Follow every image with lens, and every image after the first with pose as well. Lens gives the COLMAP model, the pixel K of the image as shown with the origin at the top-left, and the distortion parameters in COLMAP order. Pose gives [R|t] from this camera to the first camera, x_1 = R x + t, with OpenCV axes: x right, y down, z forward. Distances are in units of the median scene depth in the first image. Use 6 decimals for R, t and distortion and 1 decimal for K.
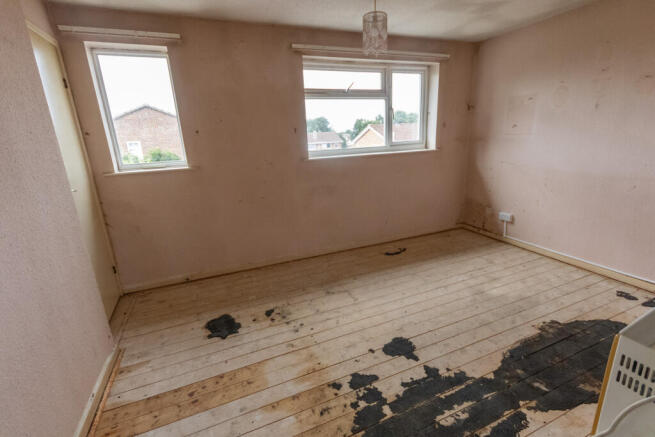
lens RADIAL K [[301.6, 0, 330.4], [0, 301.6, 220.9], [0, 0, 1]] dist [0.000425, 0.000165]
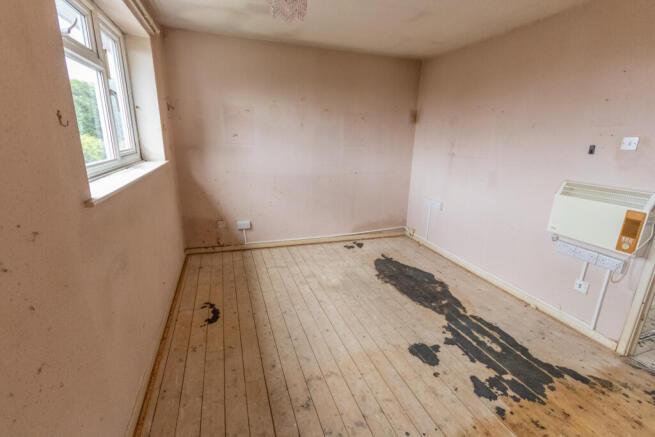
lens RADIAL K [[301.6, 0, 331.9], [0, 301.6, 218.4], [0, 0, 1]] dist [0.000425, 0.000165]
pose [[0.047619, -0.218692, 0.974631, -0.466577], [0.244952, 0.948501, 0.200861, -0.202577], [-0.968365, 0.229173, 0.098735, 0.754178]]
